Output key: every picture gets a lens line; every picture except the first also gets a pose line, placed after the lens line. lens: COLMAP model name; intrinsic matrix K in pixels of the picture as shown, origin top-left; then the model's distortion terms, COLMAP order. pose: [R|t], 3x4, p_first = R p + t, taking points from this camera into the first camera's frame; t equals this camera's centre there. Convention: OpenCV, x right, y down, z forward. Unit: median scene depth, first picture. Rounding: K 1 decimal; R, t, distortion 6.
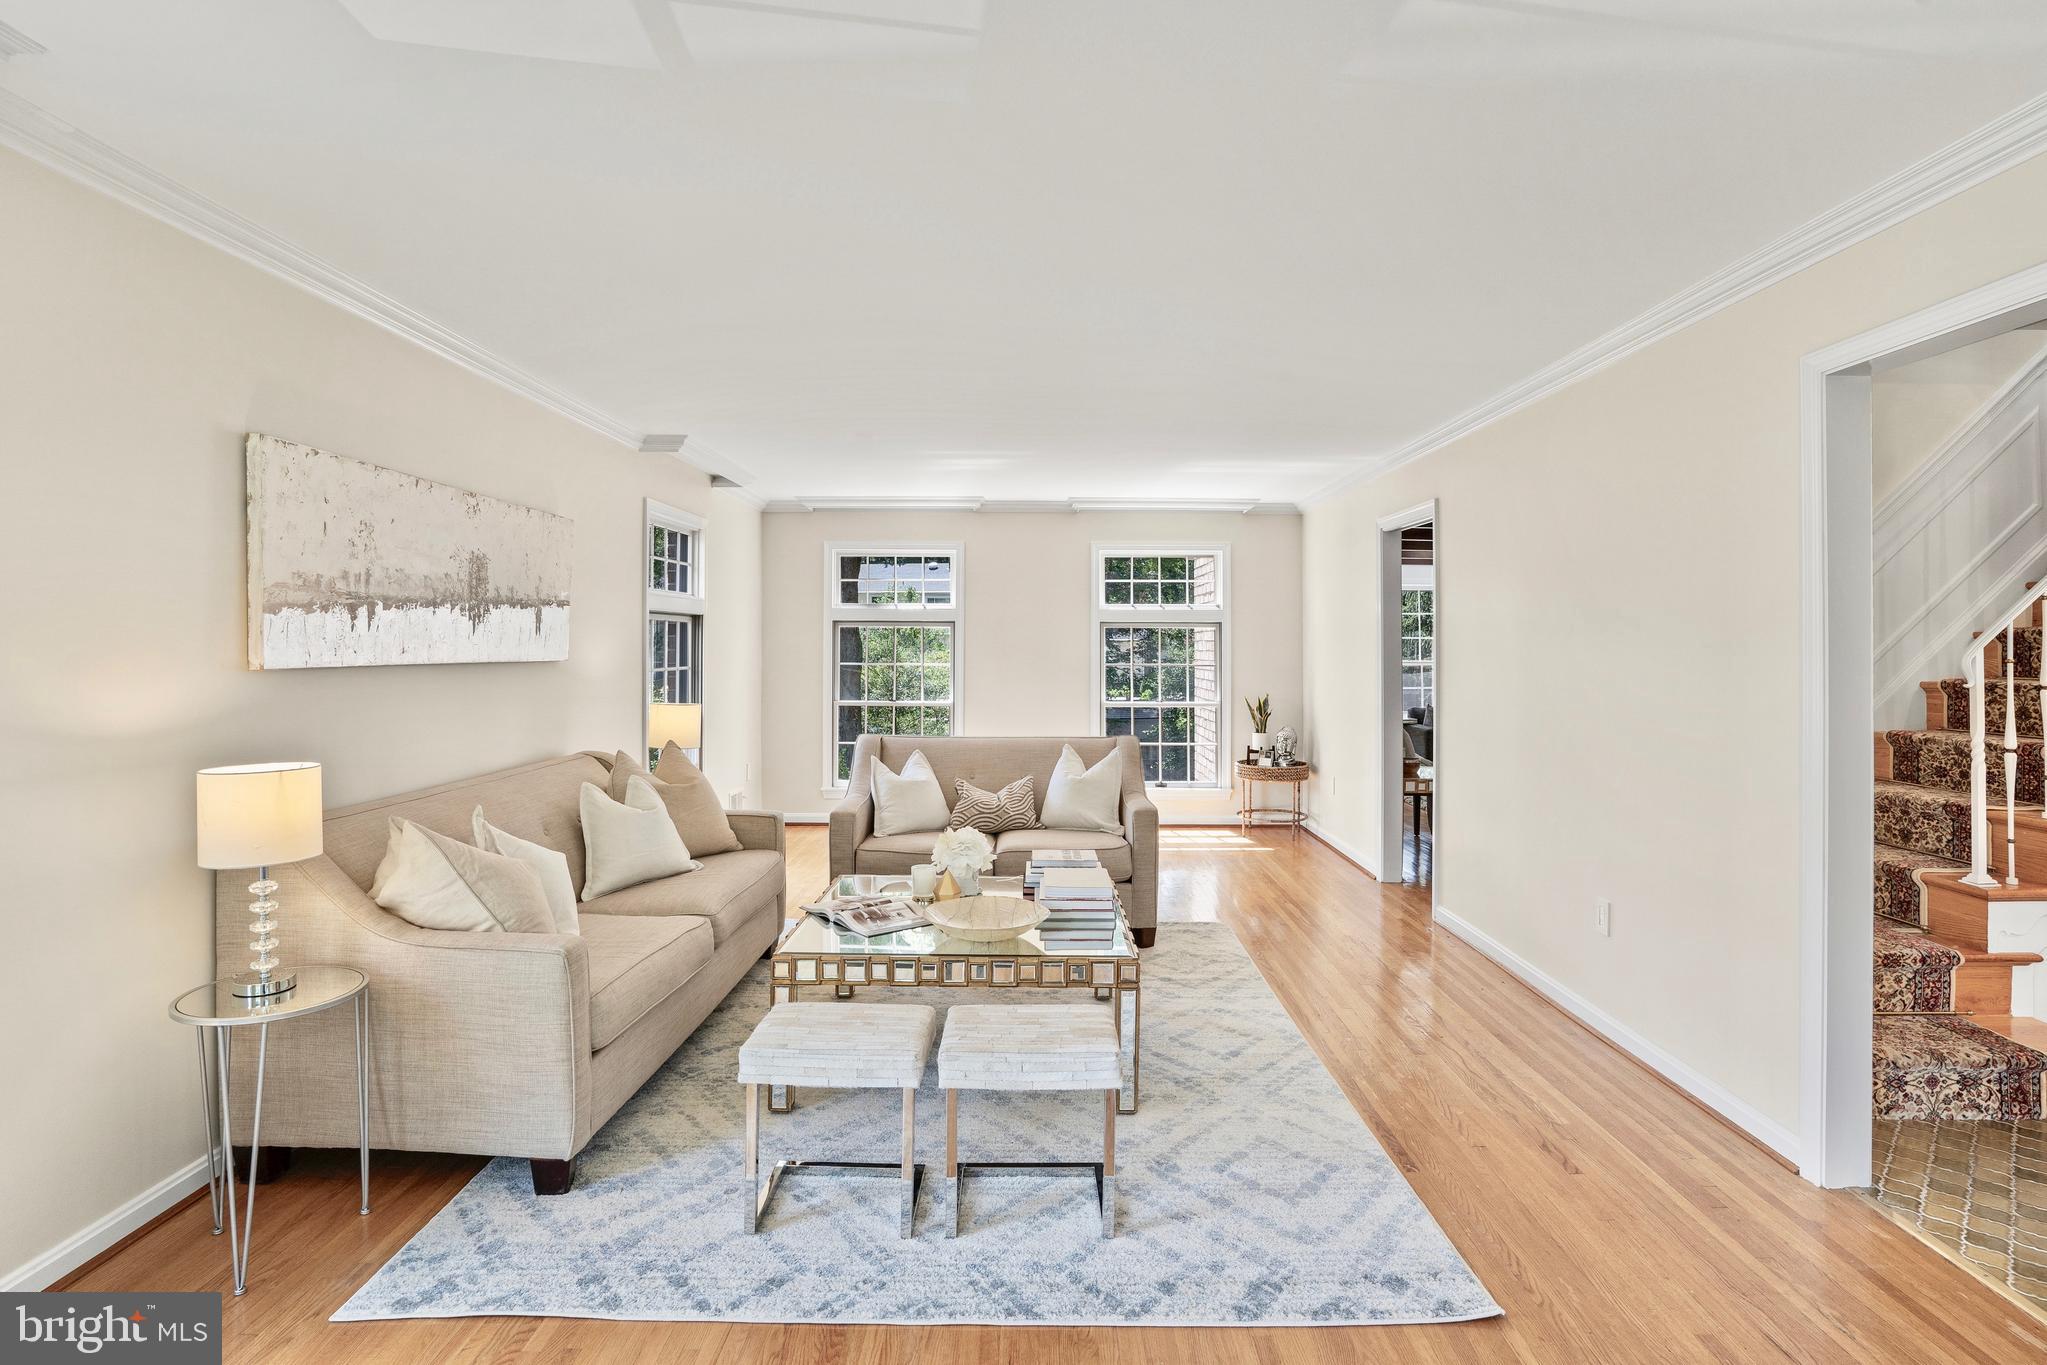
lens RADIAL K [[1009.9, 0, 983.6], [0, 1009.9, 624.5], [0, 0, 1]] dist [-0.056421, 0.014666]
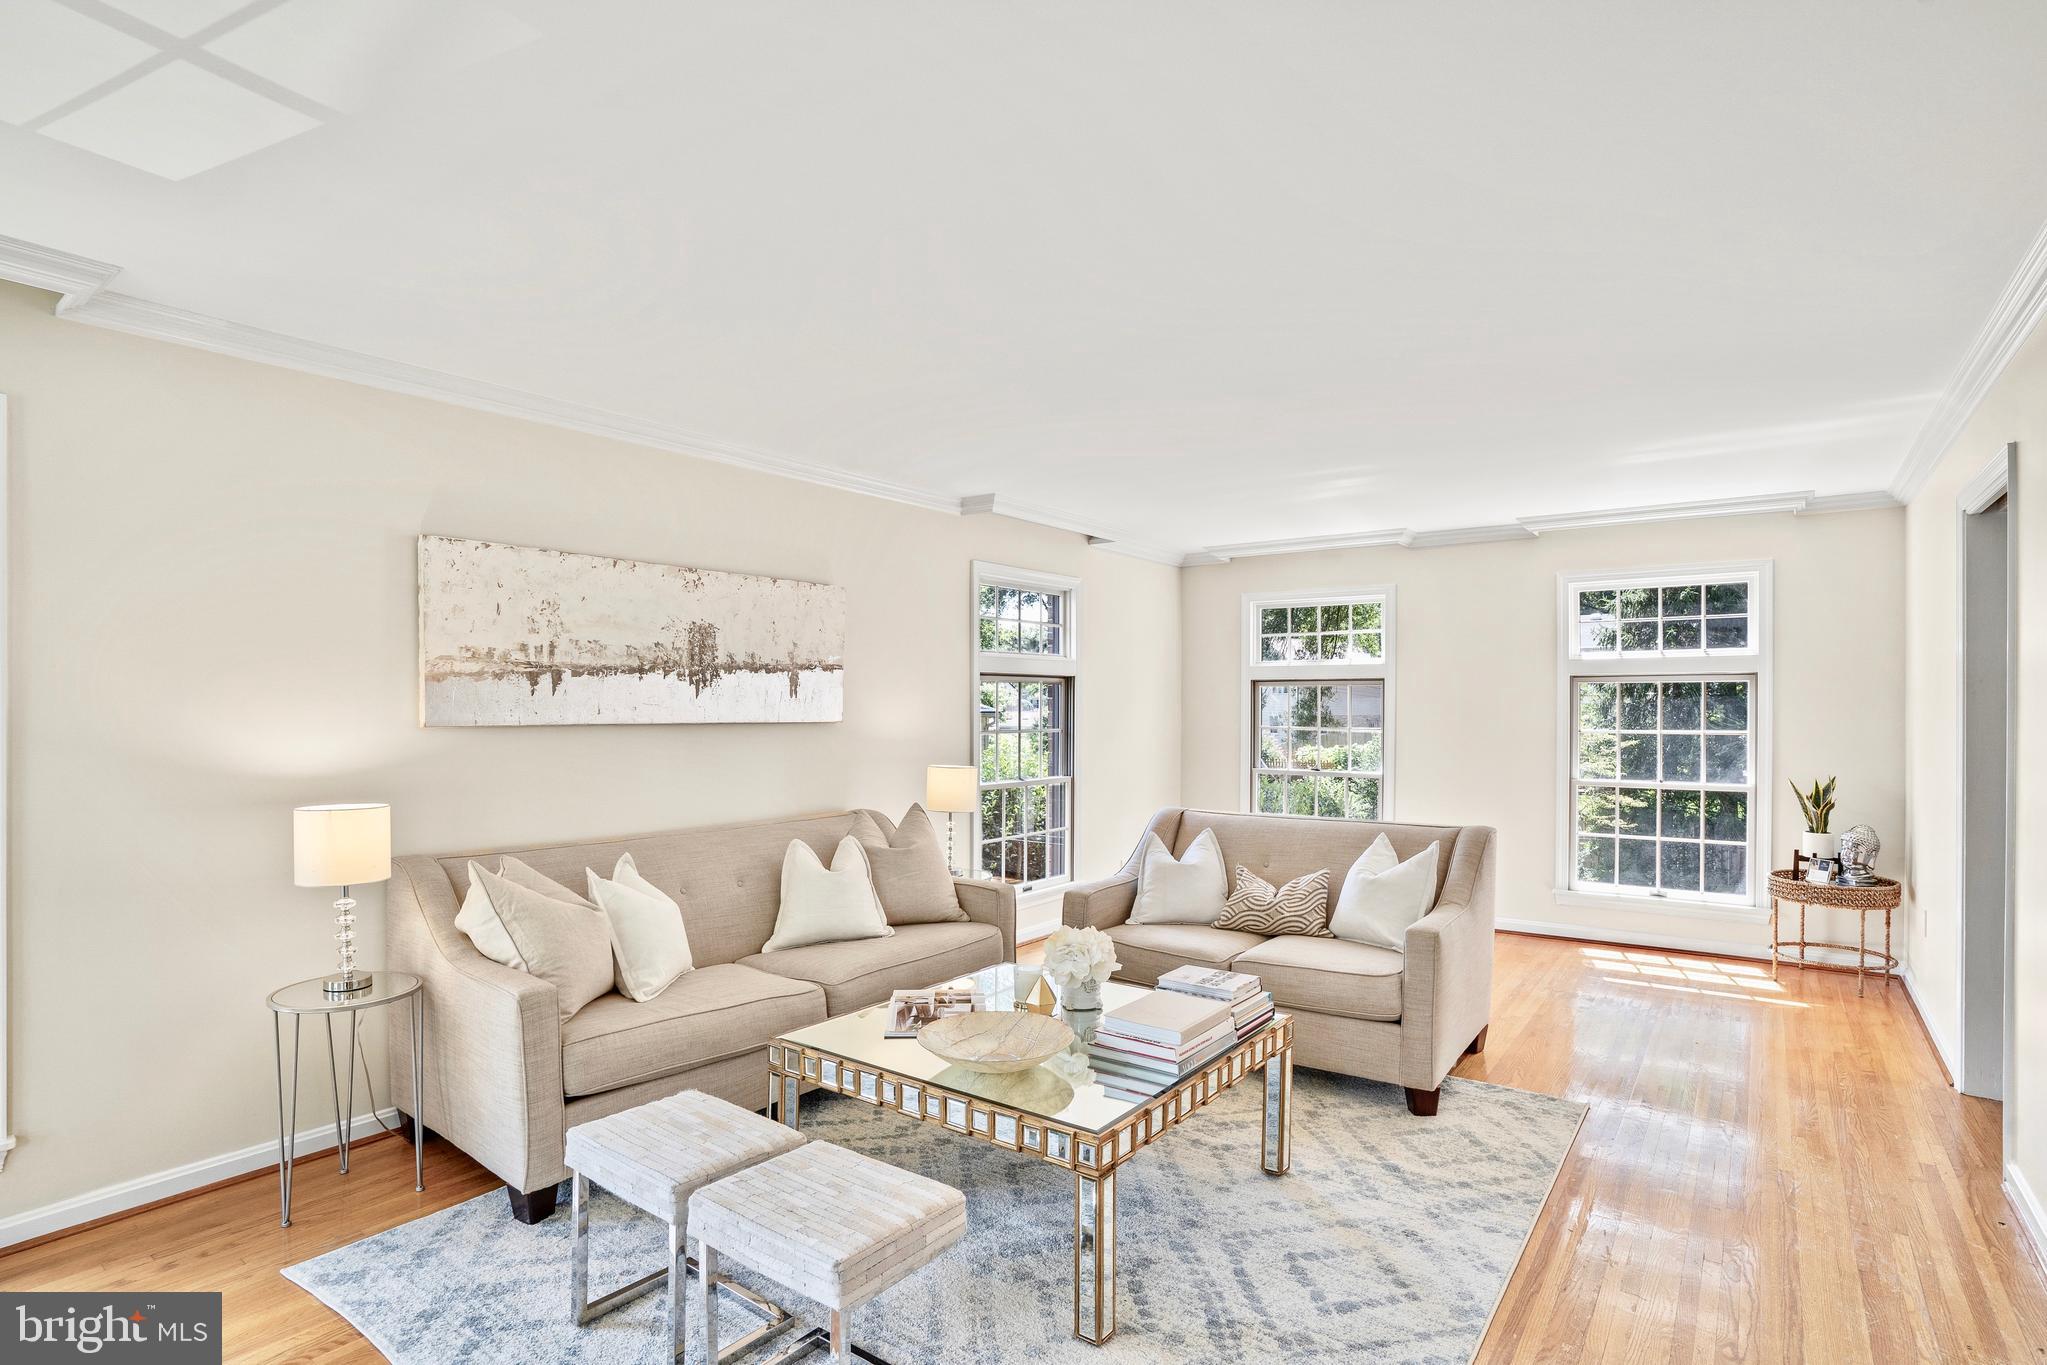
lens RADIAL K [[1002.4, 0, 1024.7], [0, 1002.4, 693.0], [0, 0, 1]] dist [-0.079935, 0.036148]
pose [[0.823408, -0.010963, -0.567344, 0.400610], [0.013922, 0.999903, 0.000884, 0.008756], [0.567280, -0.008626, 0.823480, 0.297431]]
